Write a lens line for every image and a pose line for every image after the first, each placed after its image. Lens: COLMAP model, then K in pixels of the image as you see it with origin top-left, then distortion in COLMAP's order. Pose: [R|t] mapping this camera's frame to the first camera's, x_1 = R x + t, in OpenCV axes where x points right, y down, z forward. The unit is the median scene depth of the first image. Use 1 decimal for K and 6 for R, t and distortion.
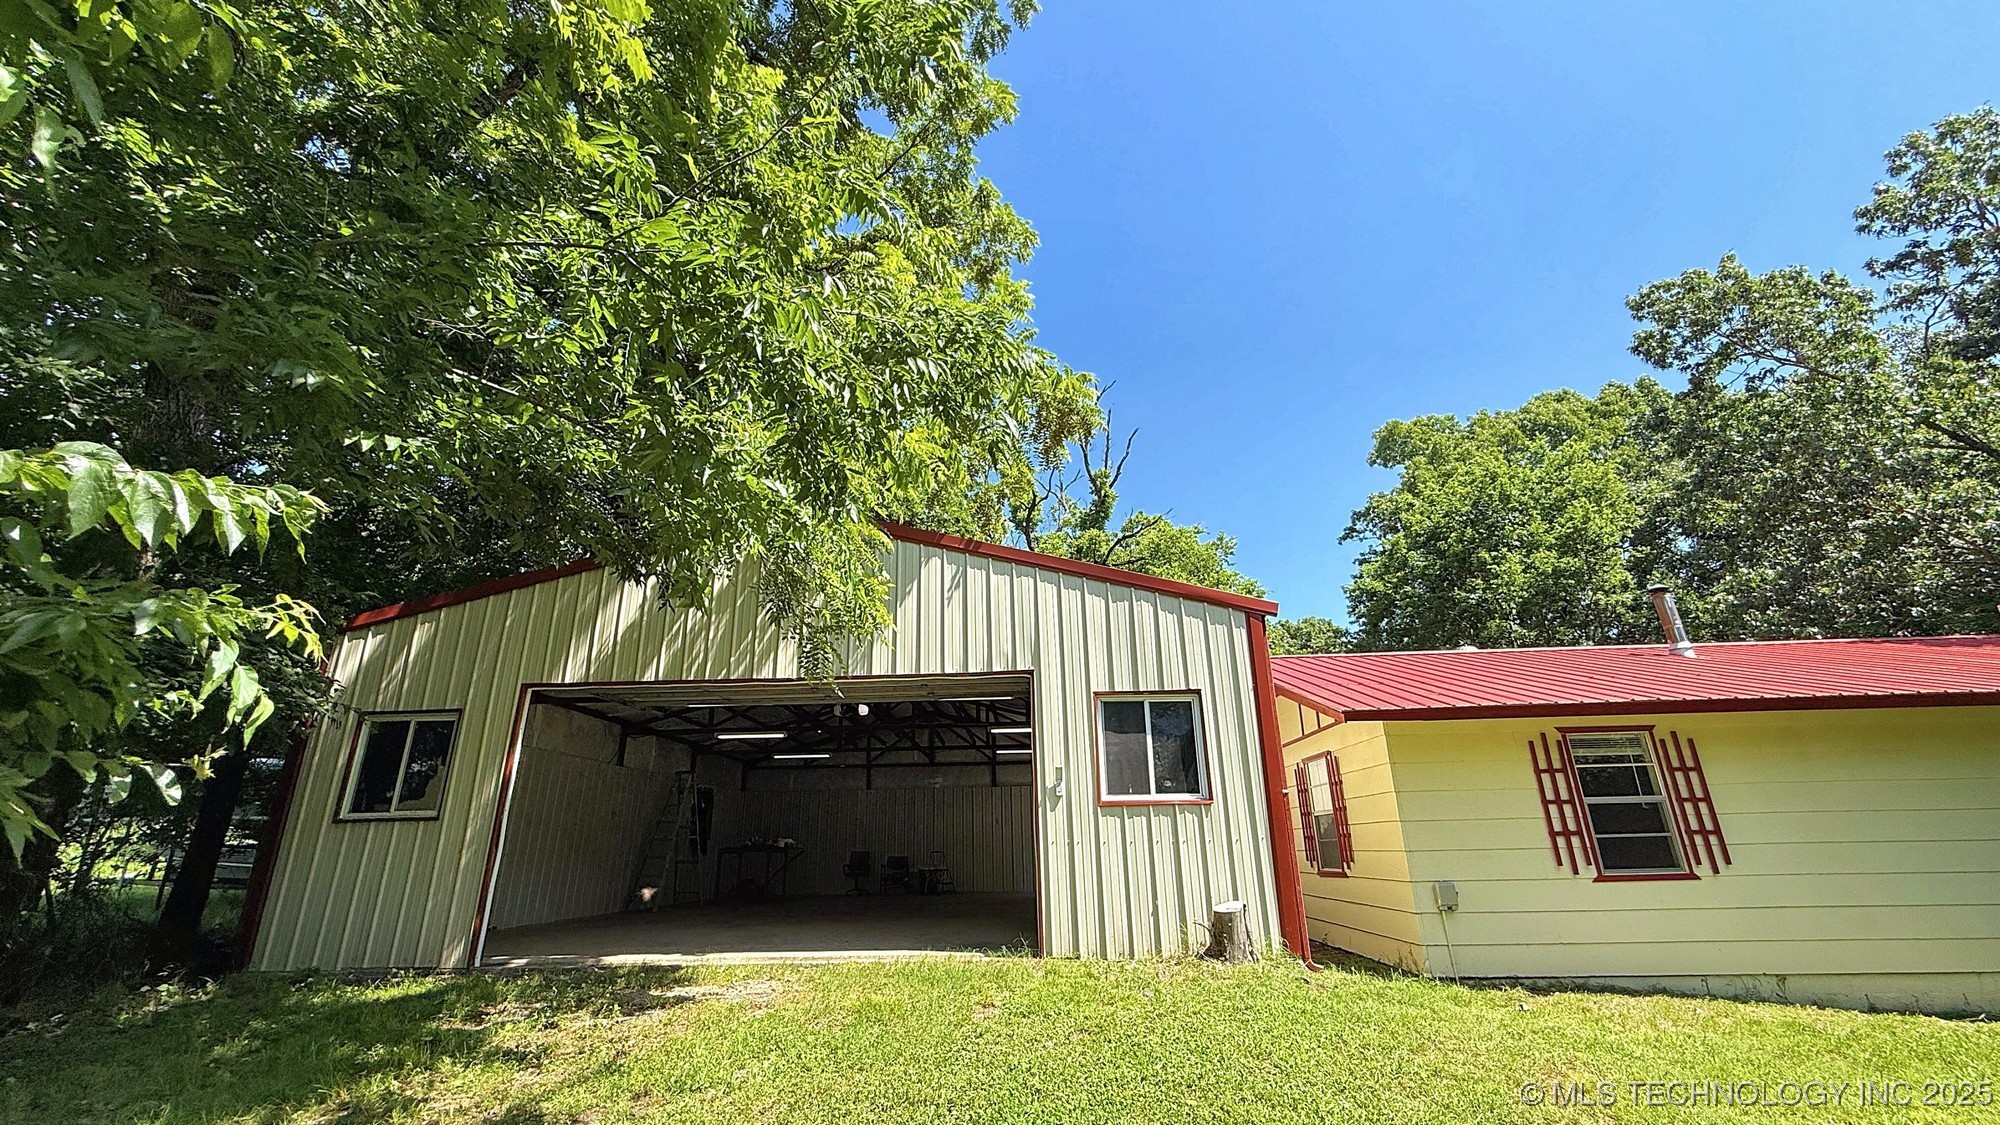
lens RADIAL K [[797.2, 0, 996.2], [0, 797.2, 562.6], [0, 0, 1]] dist [0.001094, -0.000385]
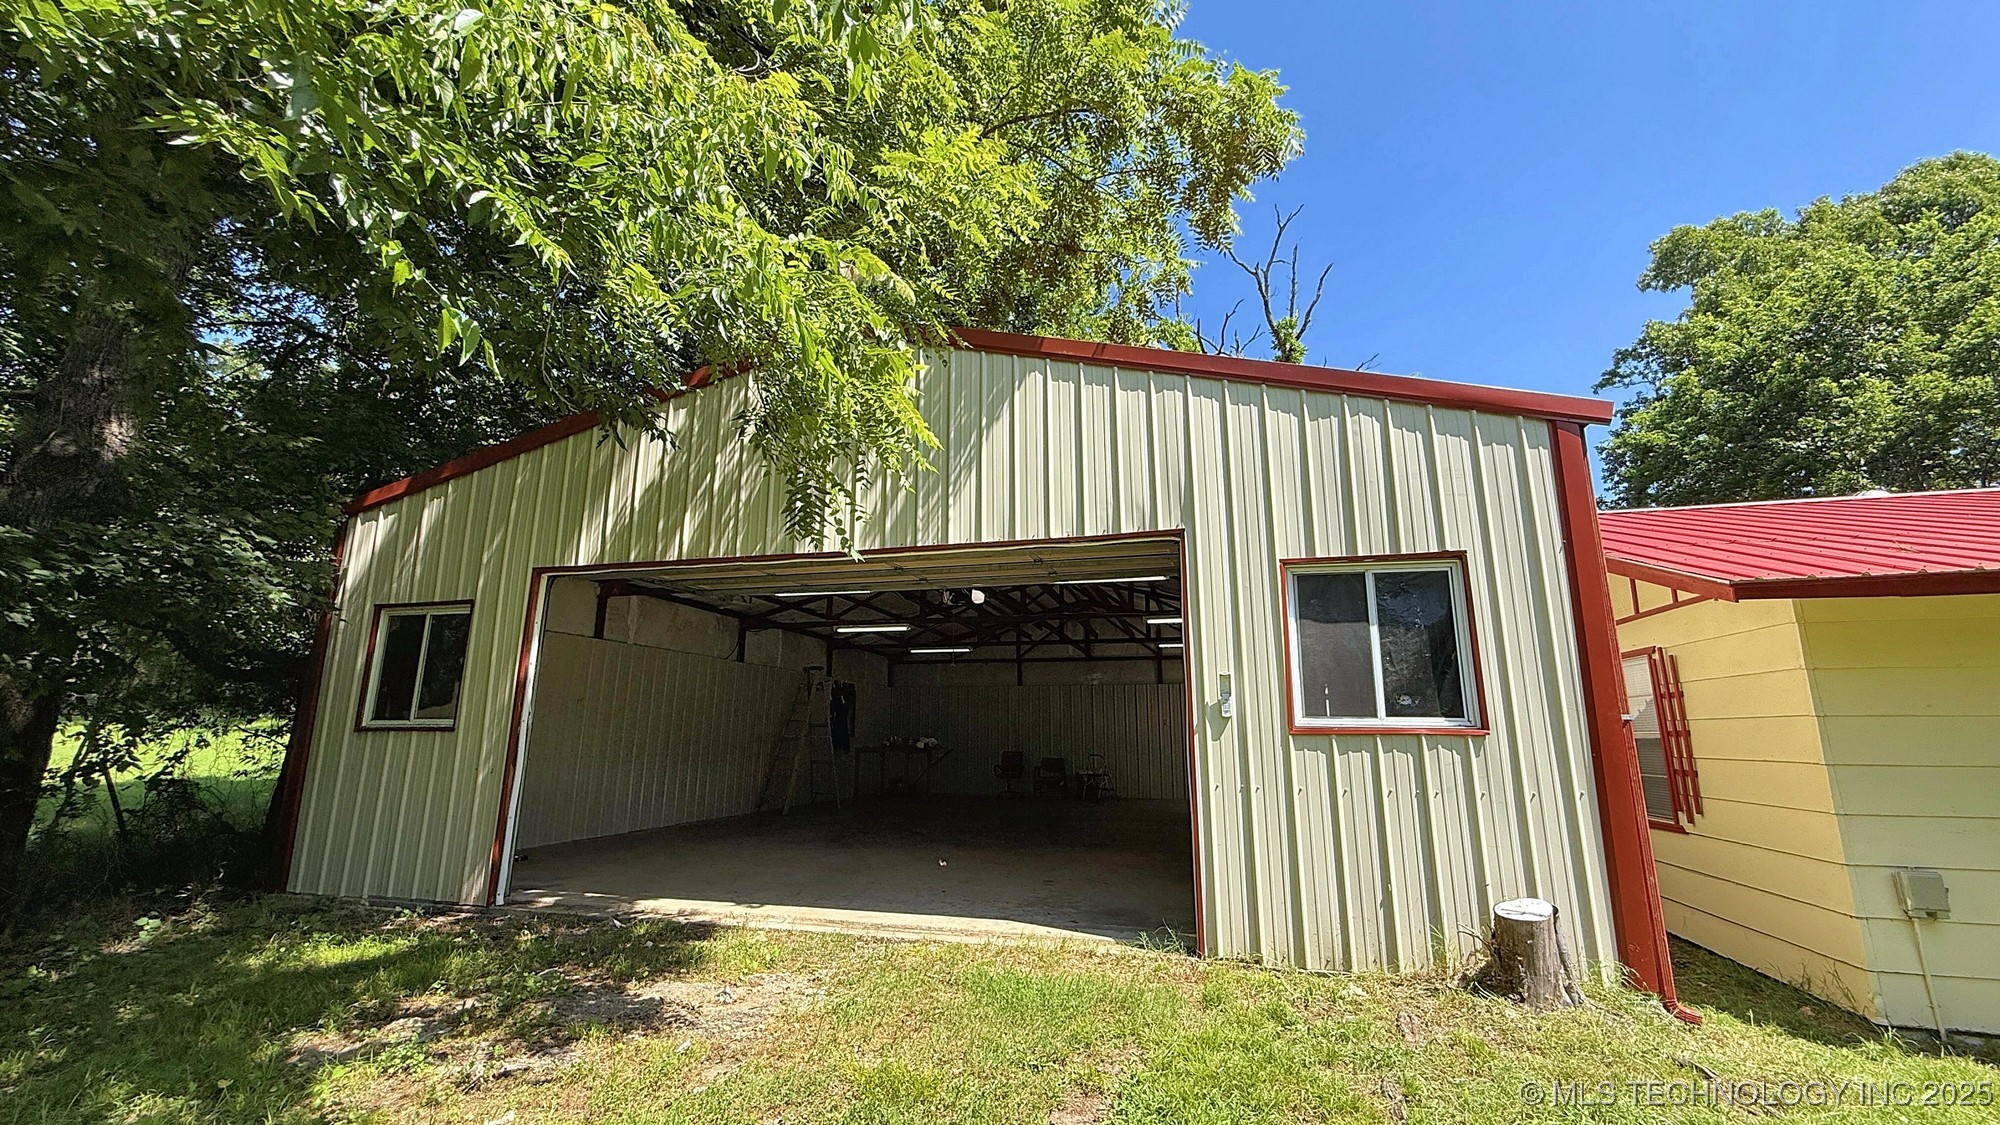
lens RADIAL K [[797.2, 0, 997.8], [0, 797.2, 564.5], [0, 0, 1]] dist [0.001094, -0.000385]
pose [[0.976204, -0.023303, -0.215597, 0.036555], [0.052185, 0.990237, 0.129260, 0.068100], [0.210480, -0.137435, 0.967889, 0.315498]]
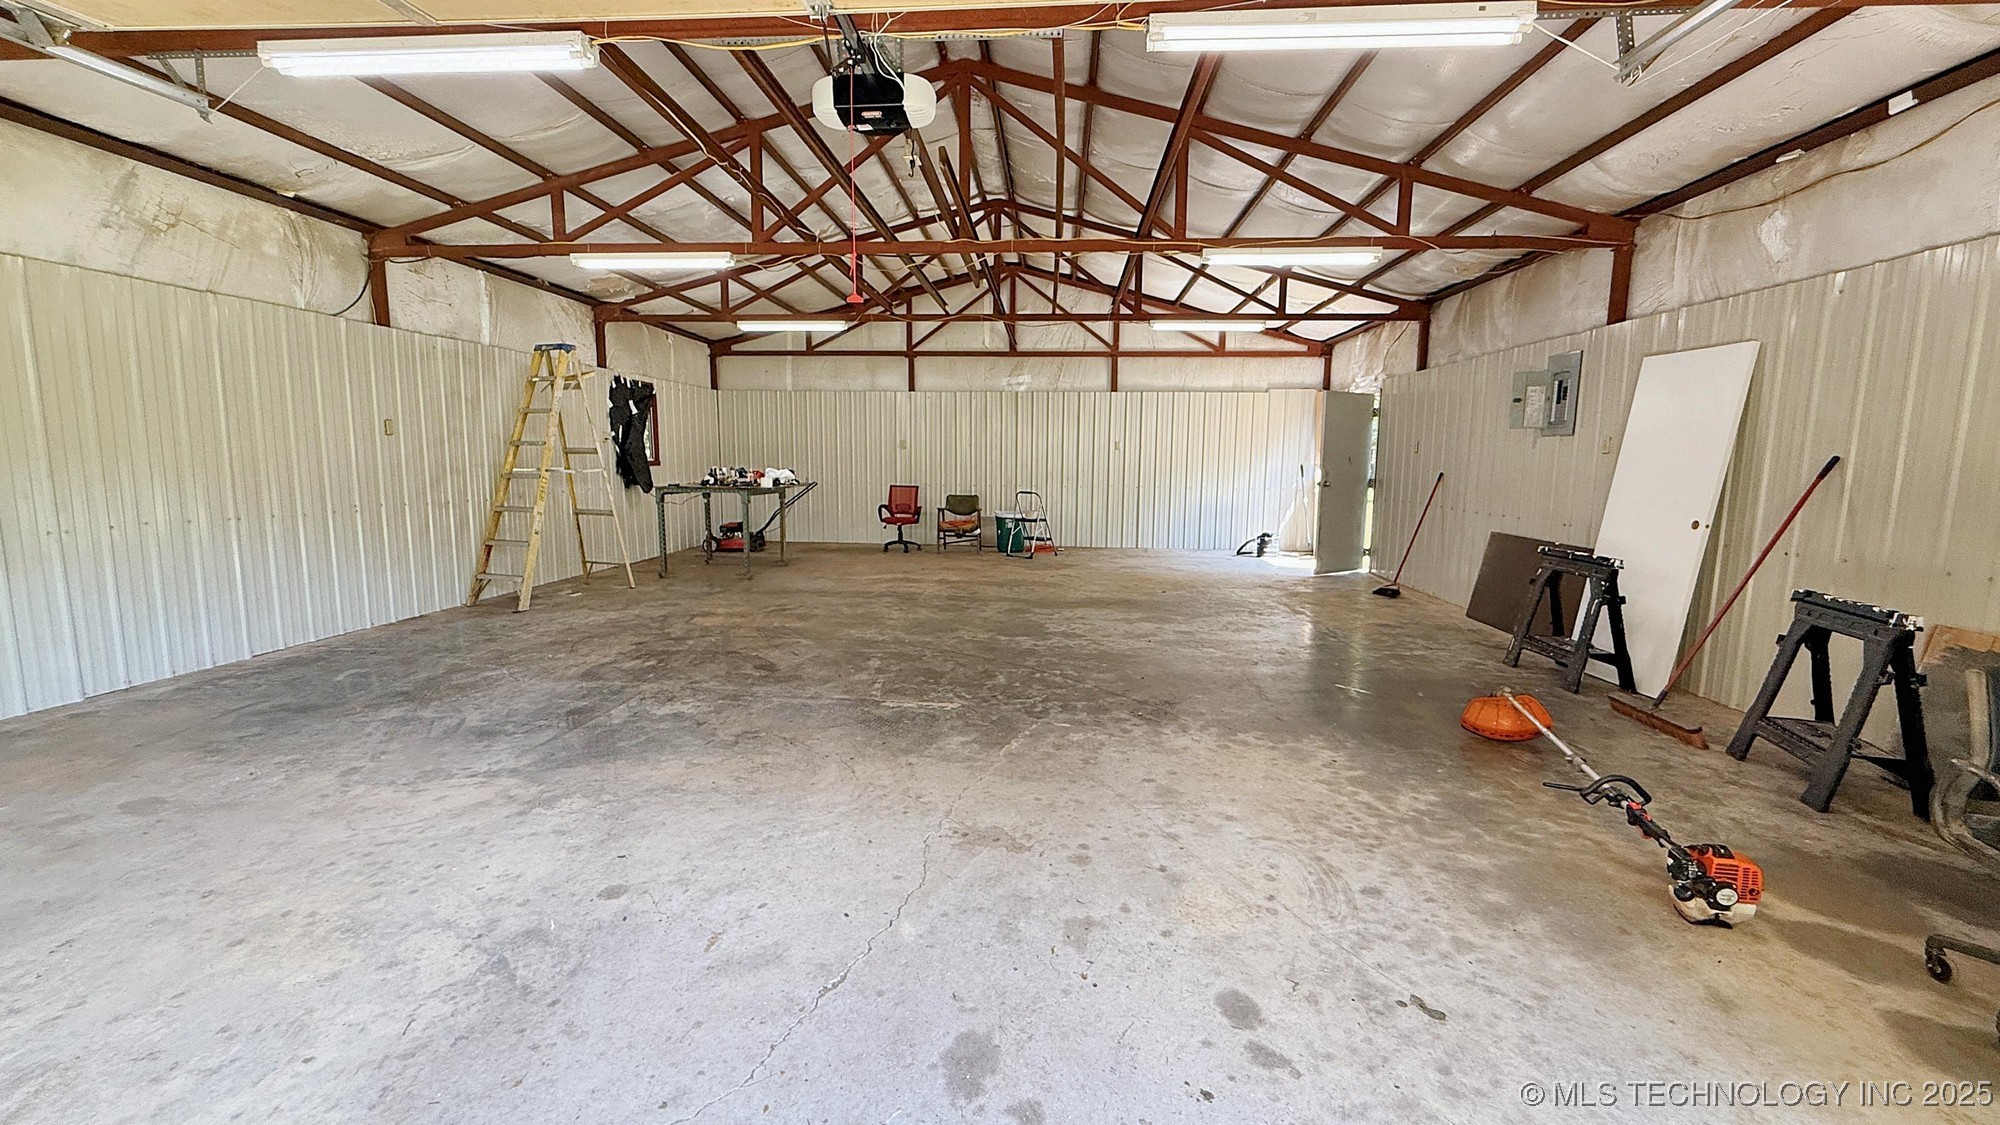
lens RADIAL K [[797.2, 0, 999.4], [0, 797.2, 557.3], [0, 0, 1]] dist [0.001094, -0.000385]
pose [[0.999212, 0.030202, -0.025764, -0.171714], [-0.015029, 0.888486, 0.458658, 0.271239], [0.036744, -0.457909, 0.888240, 0.933439]]
